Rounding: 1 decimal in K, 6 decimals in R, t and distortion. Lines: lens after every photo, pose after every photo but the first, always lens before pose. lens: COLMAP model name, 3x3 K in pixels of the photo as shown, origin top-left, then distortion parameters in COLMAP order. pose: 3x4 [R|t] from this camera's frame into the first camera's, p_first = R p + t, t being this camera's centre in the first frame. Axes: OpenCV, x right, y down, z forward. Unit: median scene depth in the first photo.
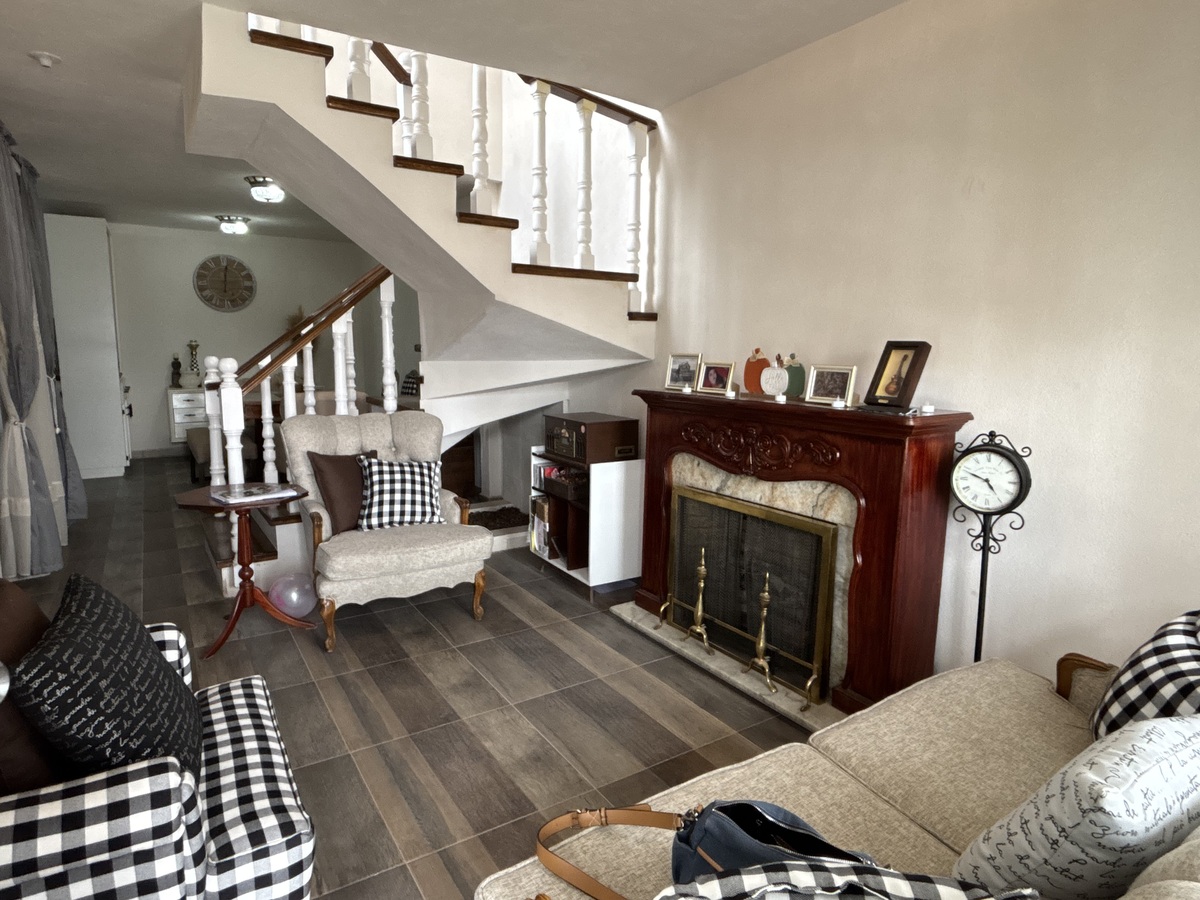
lens RADIAL K [[696.4, 0, 604.1], [0, 696.4, 449.3], [0, 0, 1]] dist [0.010953, -0.020726]
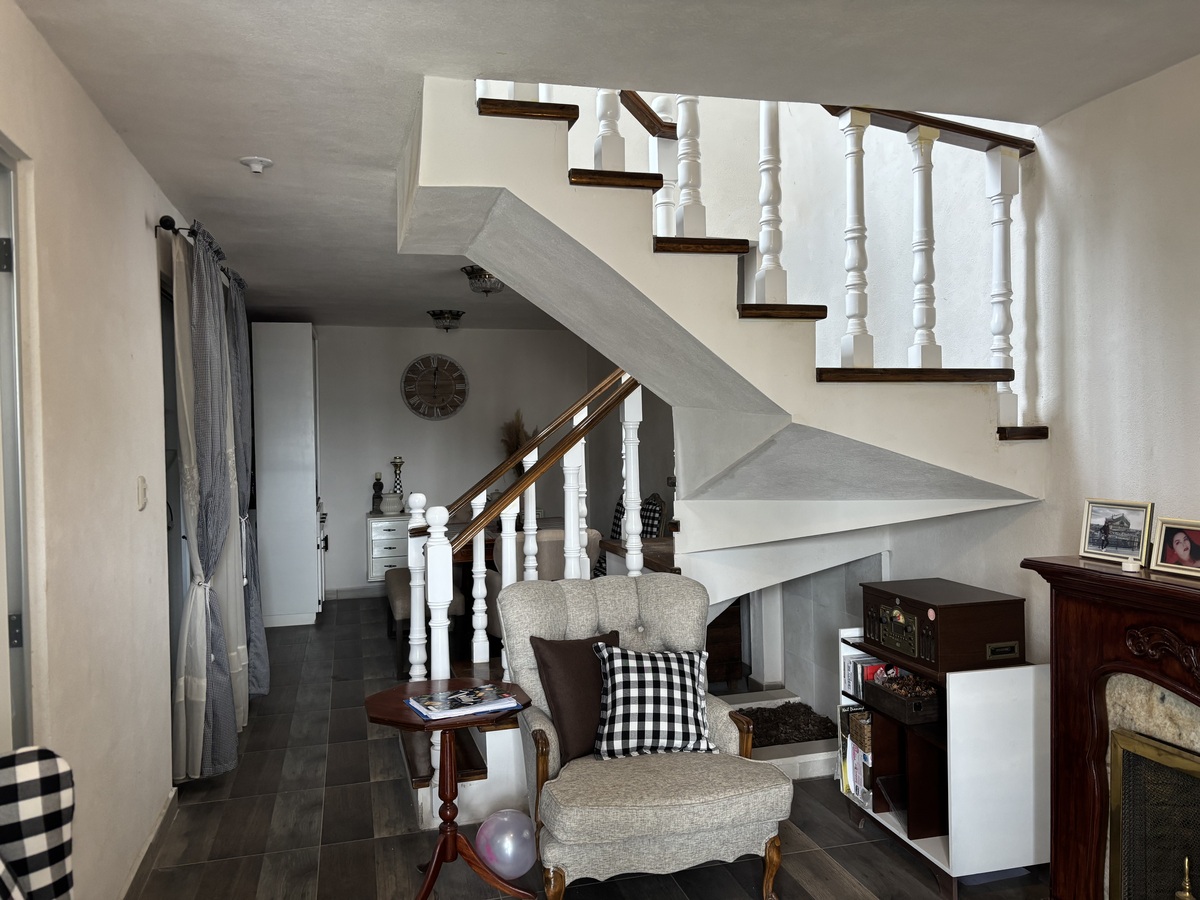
lens RADIAL K [[907.0, 0, 594.0], [0, 907.0, 440.3], [0, 0, 1]] dist [0.032599, -0.025746]
pose [[0.950532, -0.026264, -0.309514, -0.061472], [-0.016582, 0.990708, -0.134990, -0.068985], [0.310183, 0.133445, 0.941265, 0.099981]]
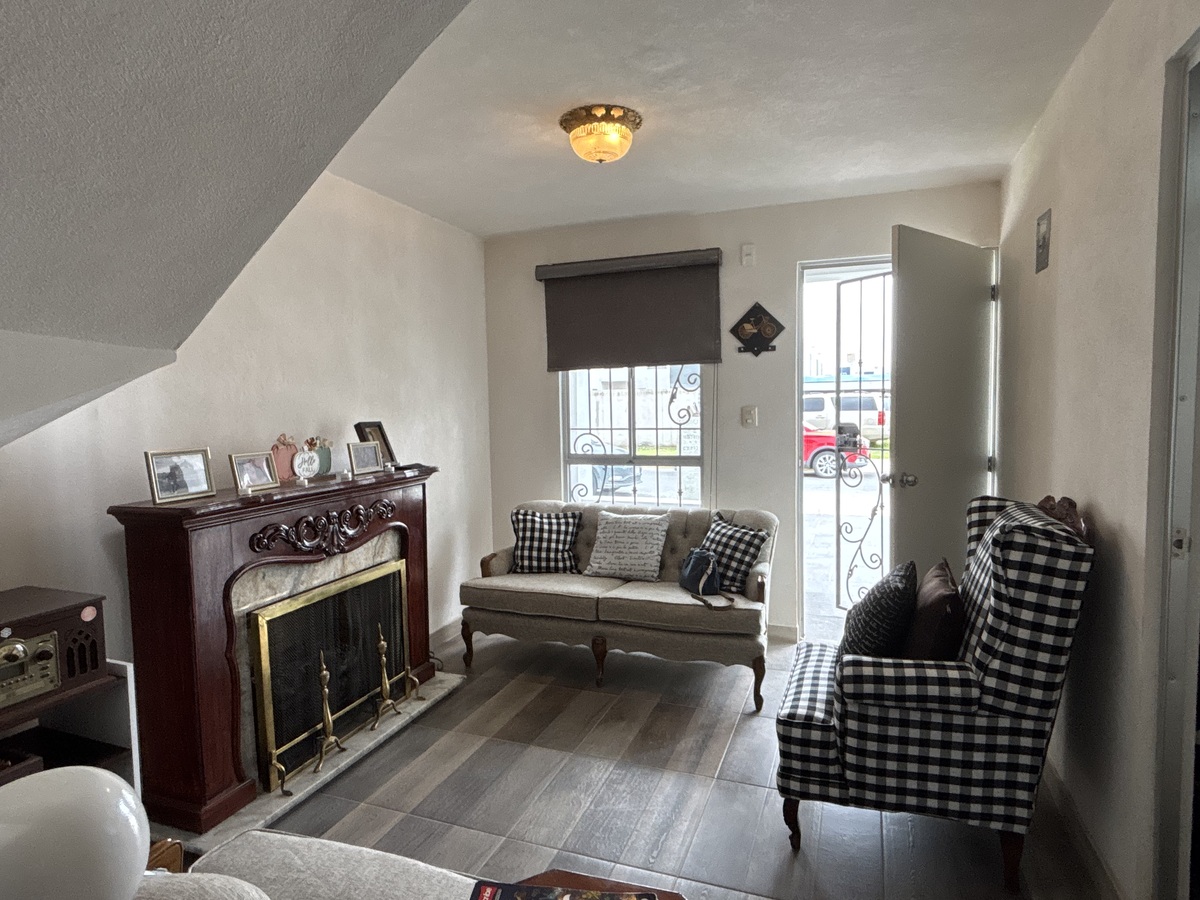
lens RADIAL K [[696.4, 0, 589.7], [0, 696.4, 456.1], [0, 0, 1]] dist [0.010953, -0.020726]
pose [[-0.588824, -0.056053, 0.806316, -0.656196], [0.139141, 0.975670, 0.169436, -0.178067], [-0.796195, 0.211959, -0.566698, 0.982035]]
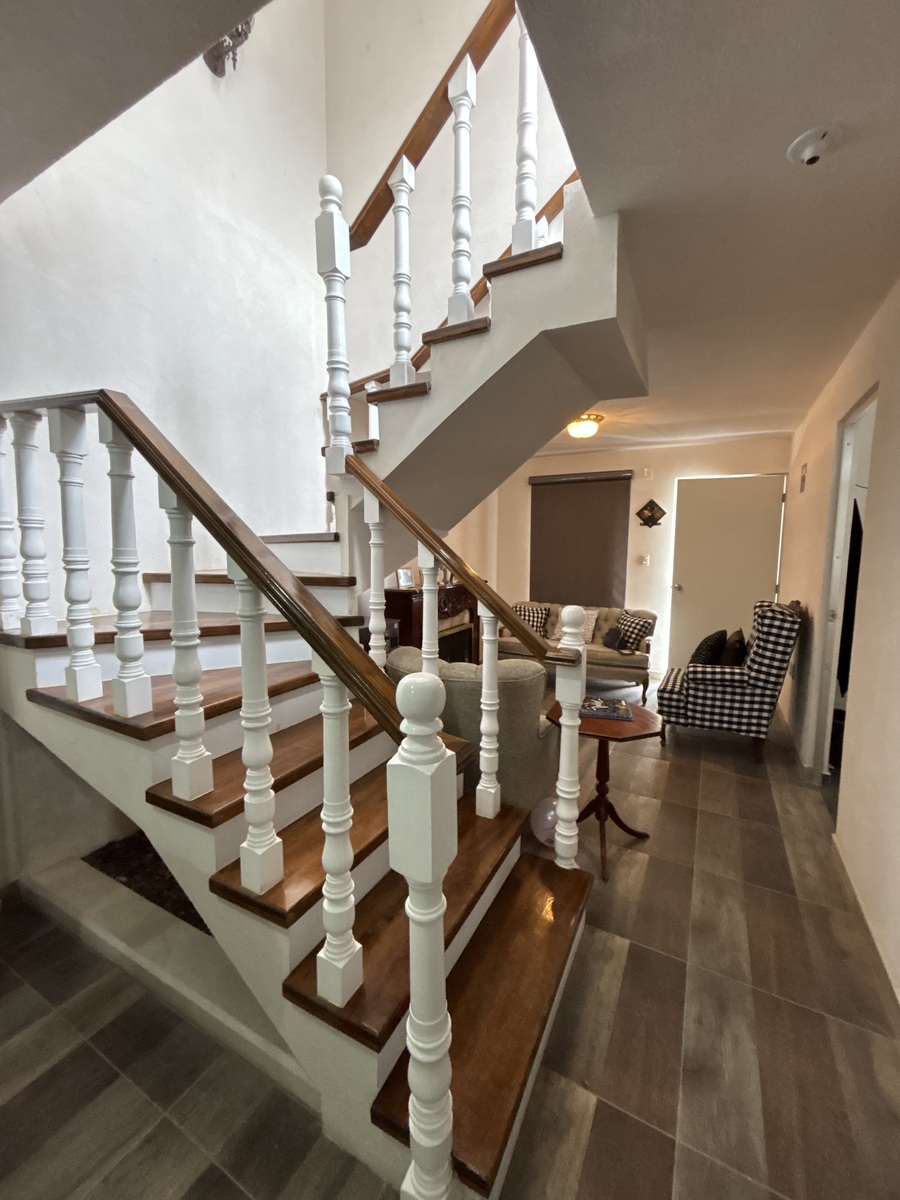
lens RADIAL K [[483.7, 0, 452.7], [0, 483.7, 598.7], [0, 0, 1]] dist [-0.004930, -0.000231]
pose [[-0.482130, -0.103208, 0.869999, -1.067106], [0.120733, 0.975735, 0.182658, -0.277591], [-0.867741, 0.193103, -0.457971, 1.549984]]
